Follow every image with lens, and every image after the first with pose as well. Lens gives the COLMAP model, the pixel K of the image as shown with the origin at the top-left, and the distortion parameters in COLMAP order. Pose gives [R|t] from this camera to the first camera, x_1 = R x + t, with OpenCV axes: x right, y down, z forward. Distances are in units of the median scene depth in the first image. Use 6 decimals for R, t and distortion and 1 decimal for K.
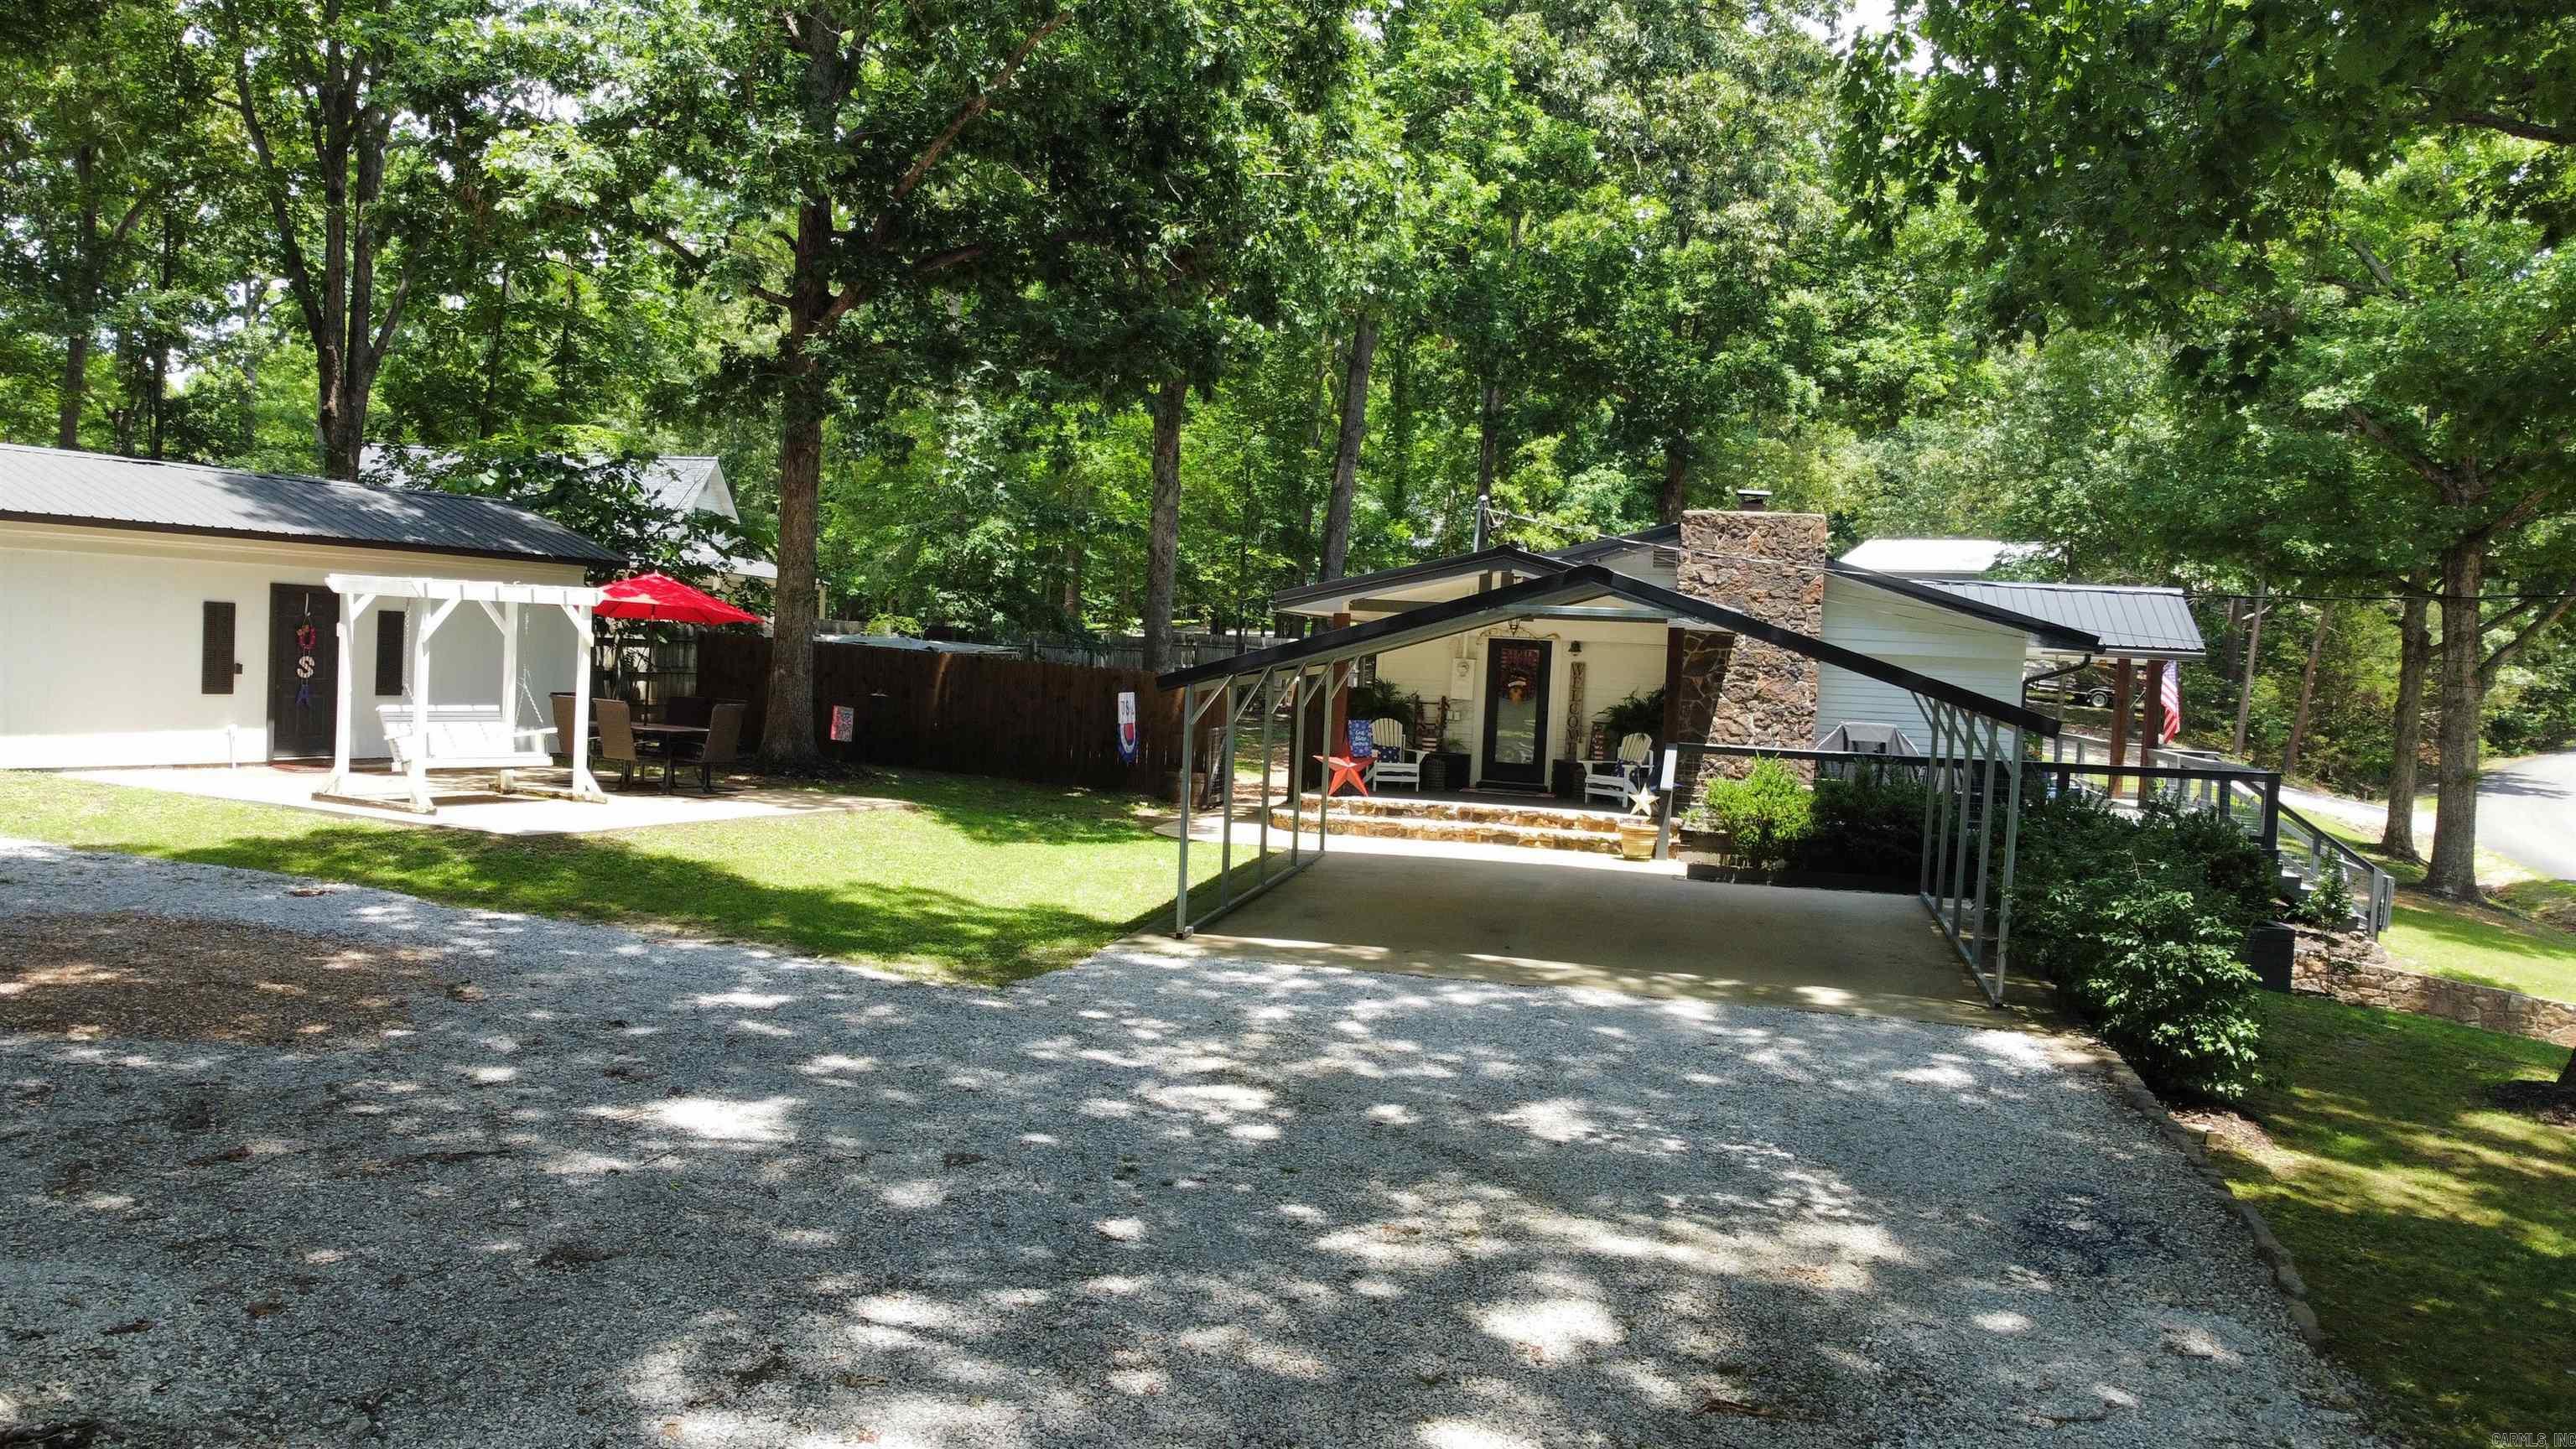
lens RADIAL K [[1951.4, 0, 1288.0], [0, 1951.4, 724.5], [0, 0, 1]] dist [-0.008161, -0.006847]
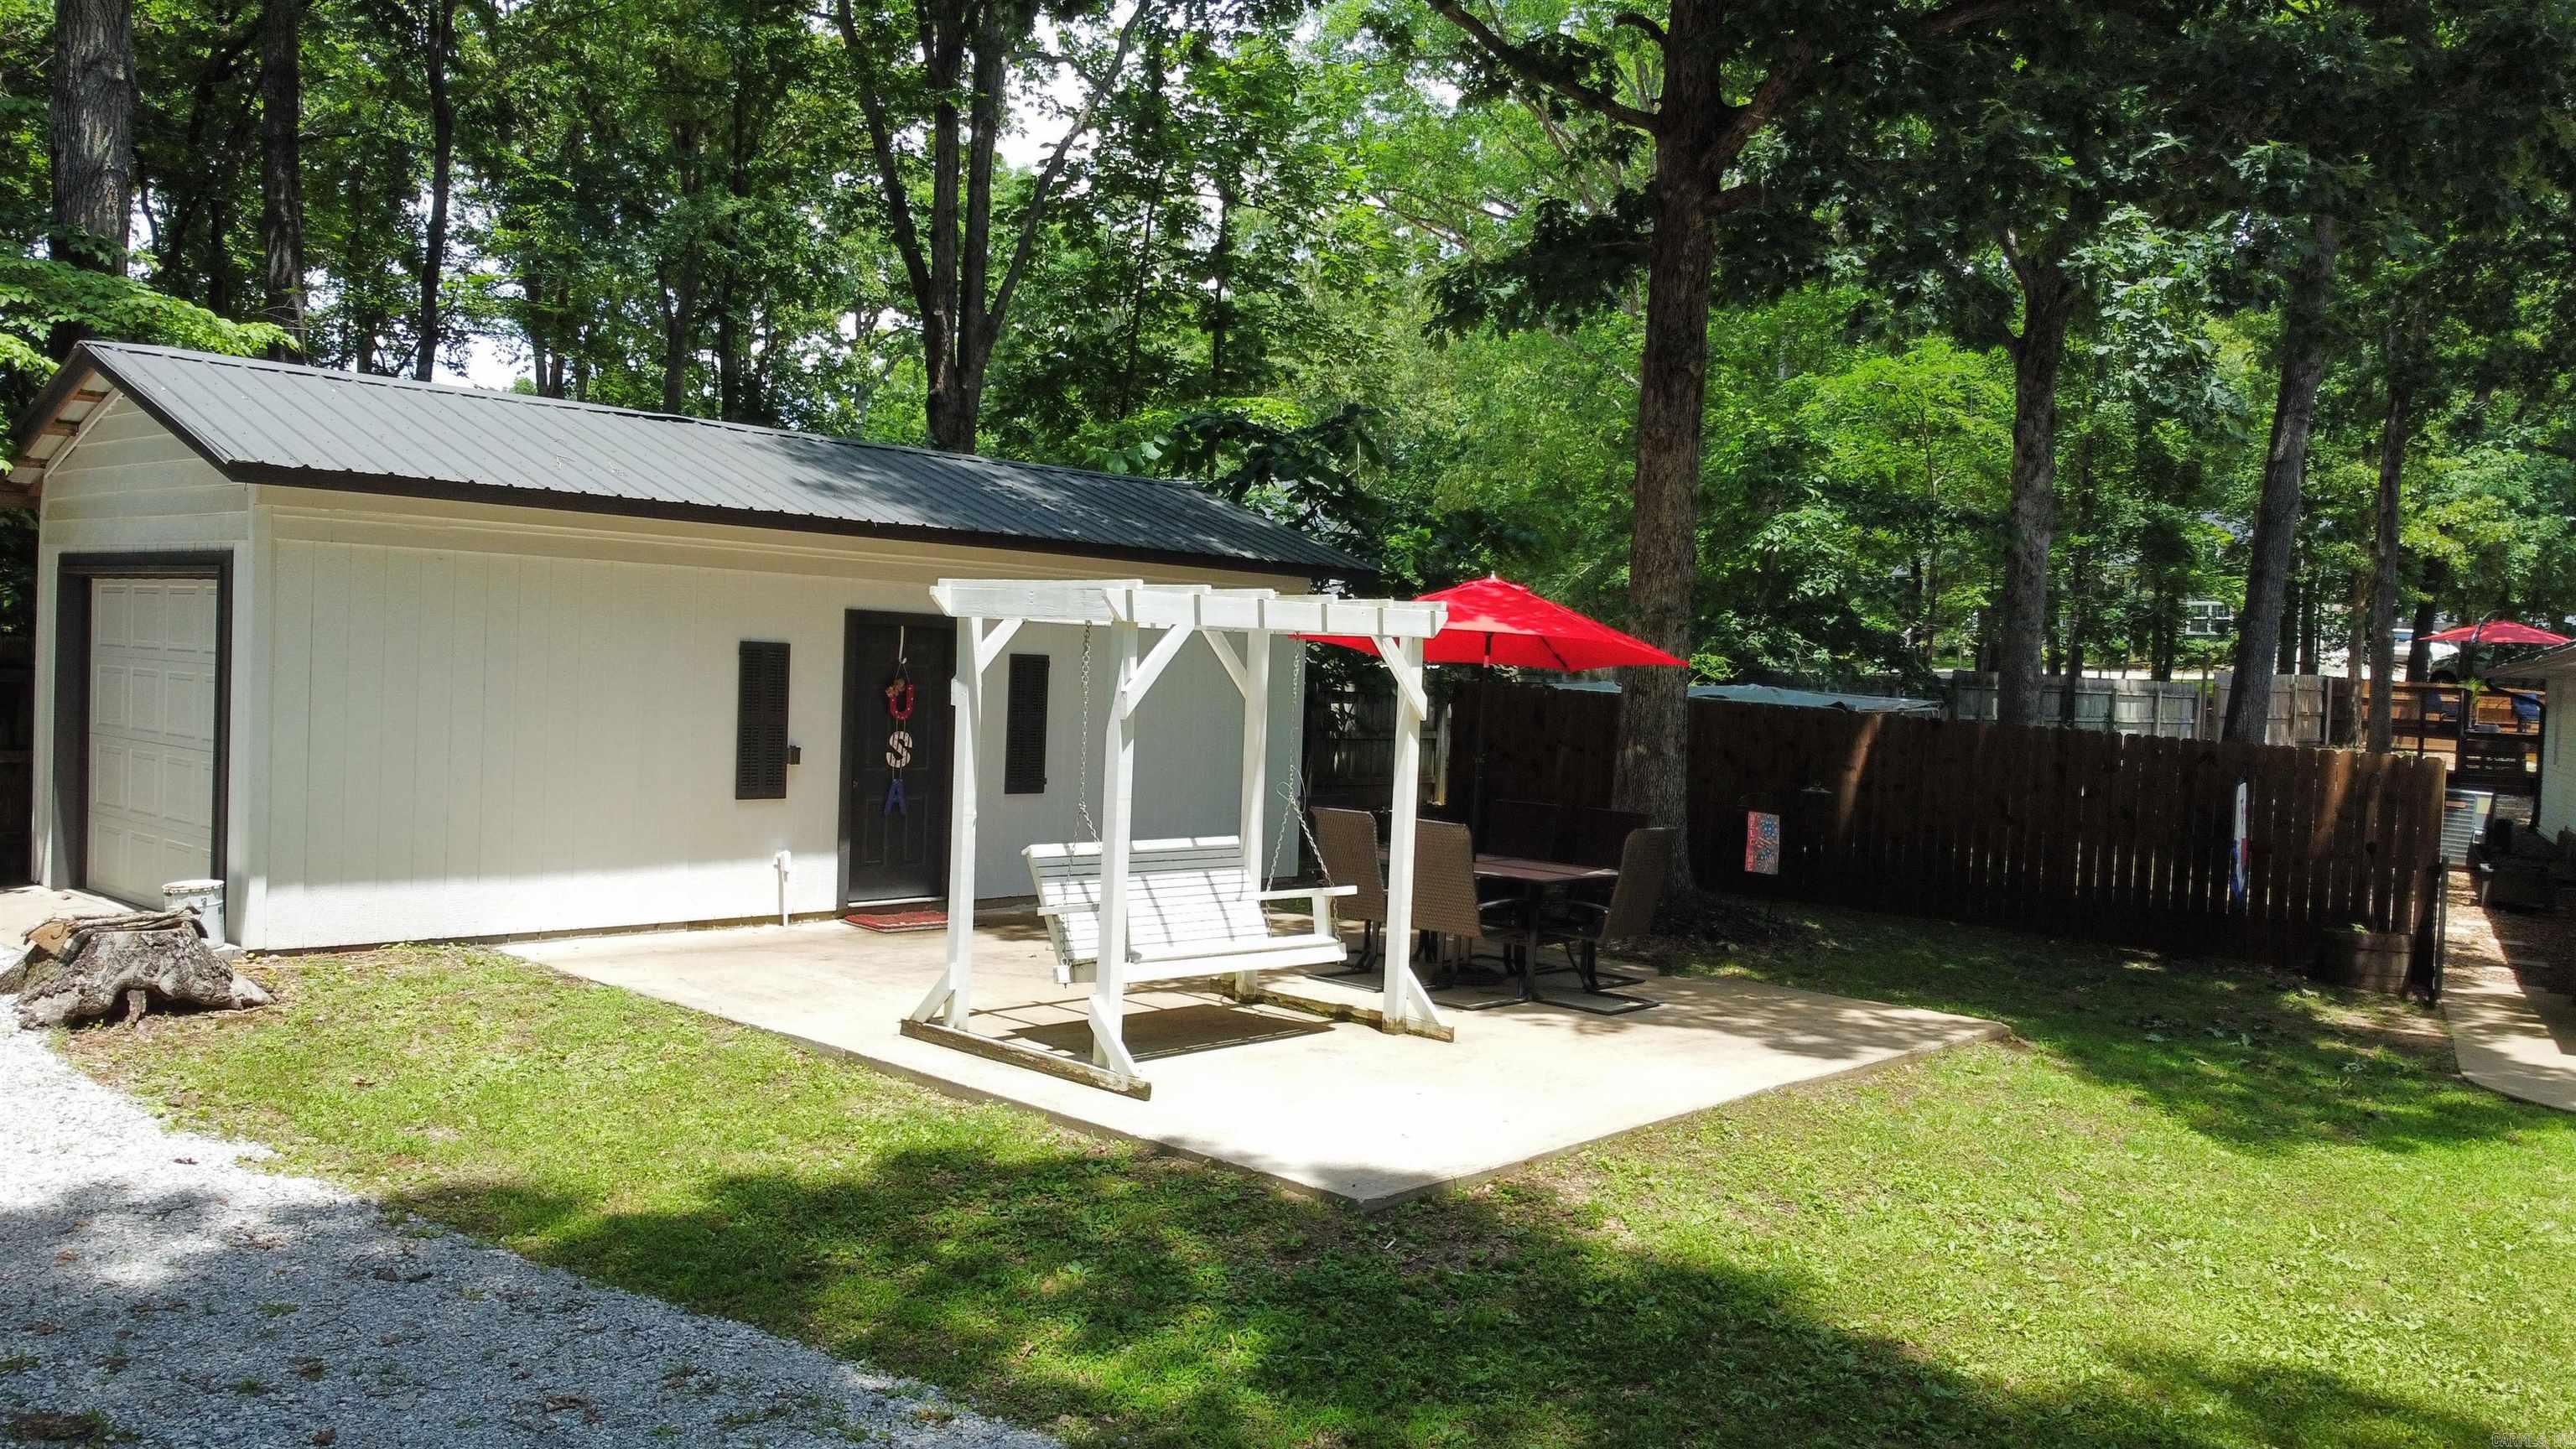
lens RADIAL K [[1951.4, 0, 1288.0], [0, 1951.4, 724.5], [0, 0, 1]] dist [-0.008161, -0.006847]
pose [[0.961643, -0.001297, -0.274303, -0.221404], [-0.004022, 0.999815, -0.018825, -0.025841], [0.274276, 0.019206, 0.961459, 0.448097]]
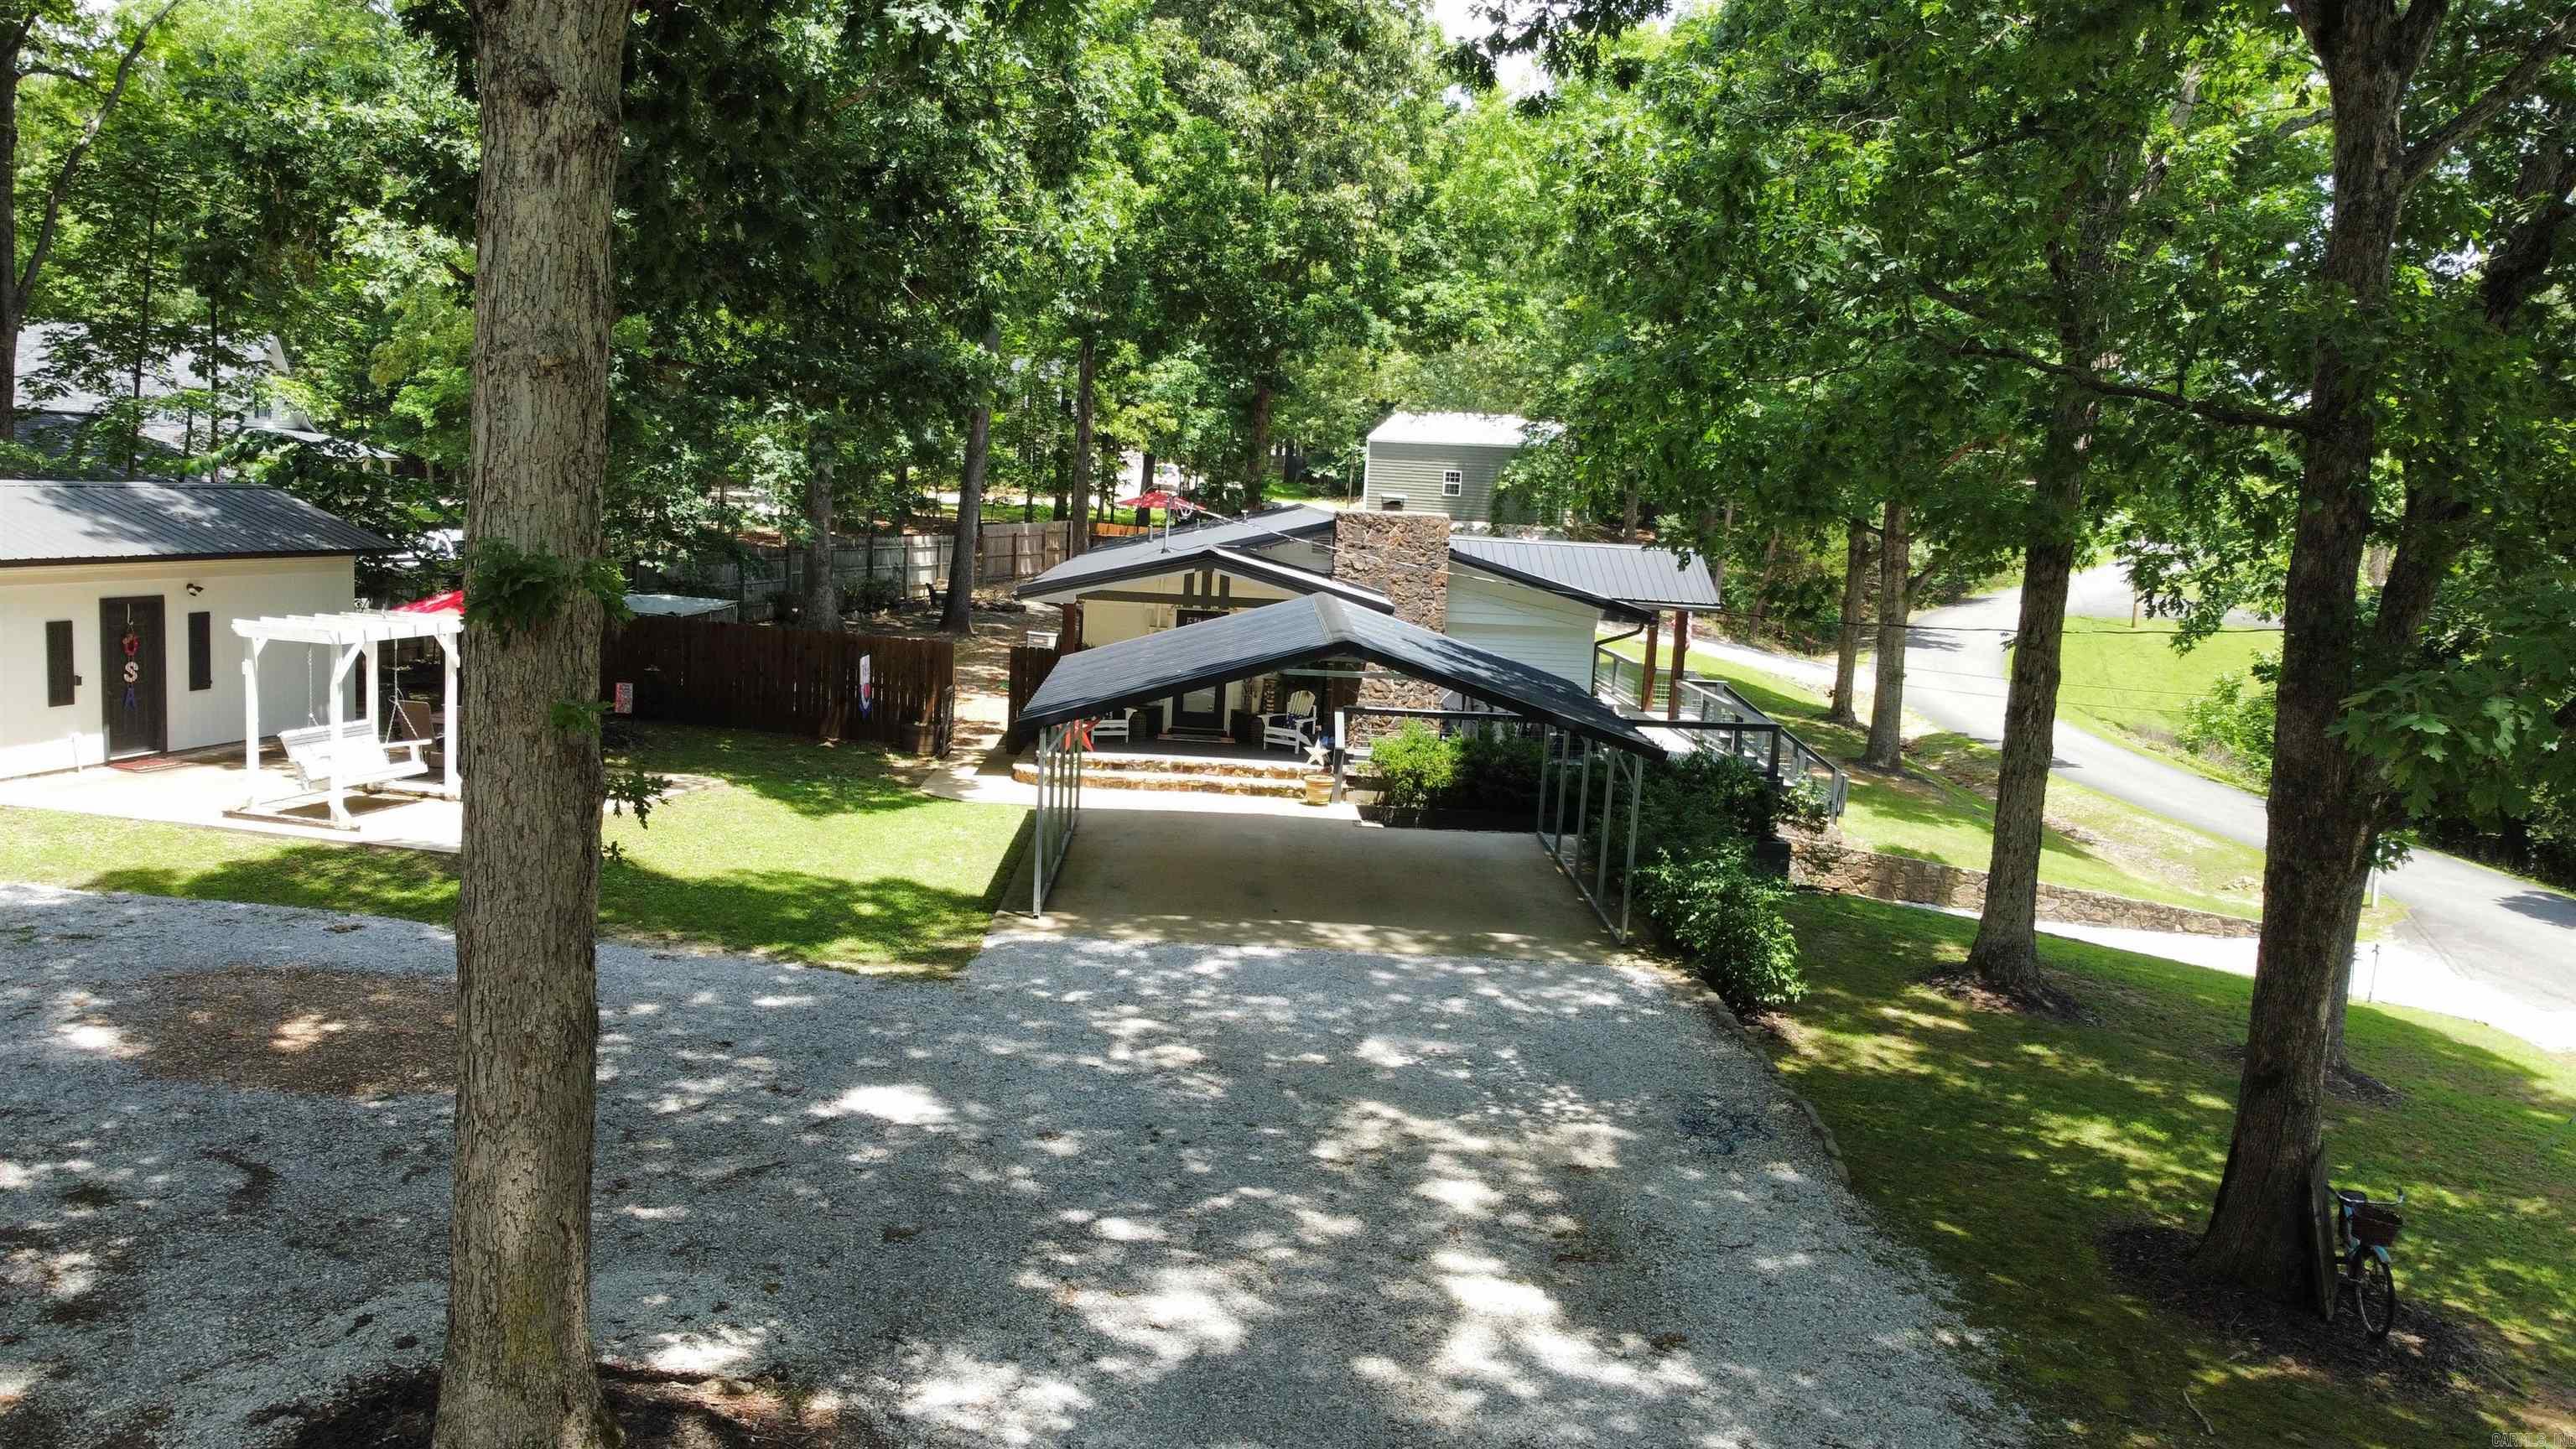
lens RADIAL K [[1951.4, 0, 1288.0], [0, 1951.4, 724.5], [0, 0, 1]] dist [-0.008161, -0.006847]
pose [[0.968216, -0.027562, 0.248591, -0.147503], [0.002964, 0.995104, 0.098787, -0.103140], [-0.250097, -0.094910, 0.963558, -0.203135]]
